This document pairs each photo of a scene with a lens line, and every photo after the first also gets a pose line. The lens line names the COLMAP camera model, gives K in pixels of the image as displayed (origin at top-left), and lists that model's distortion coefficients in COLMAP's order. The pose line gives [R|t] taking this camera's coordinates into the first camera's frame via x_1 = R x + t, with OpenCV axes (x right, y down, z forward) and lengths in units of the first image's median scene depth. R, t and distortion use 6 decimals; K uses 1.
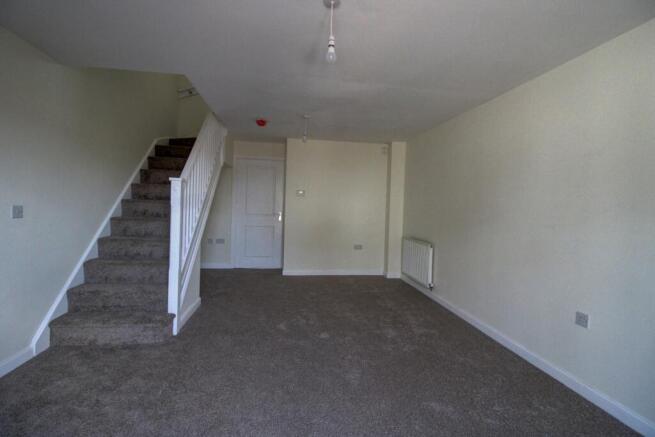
lens RADIAL K [[314.9, 0, 325.3], [0, 314.9, 205.0], [0, 0, 1]] dist [0.002095, -0.017351]
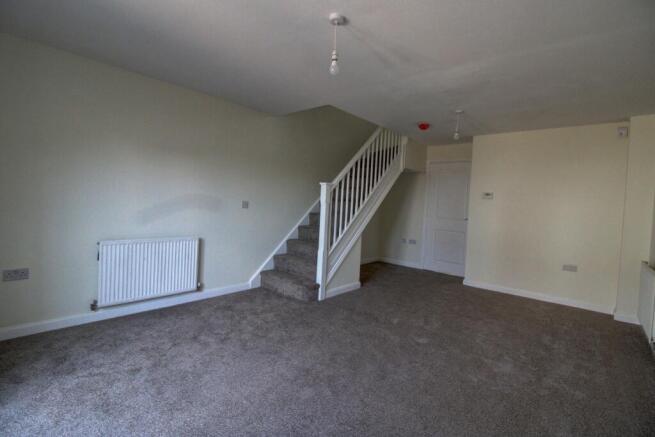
lens RADIAL K [[314.9, 0, 325.3], [0, 314.9, 205.0], [0, 0, 1]] dist [0.002095, -0.017351]
pose [[0.632792, 0.008299, -0.774277, 0.568591], [-0.032600, 0.999341, -0.015932, 0.030647], [0.773635, 0.035323, 0.632646, 0.163873]]
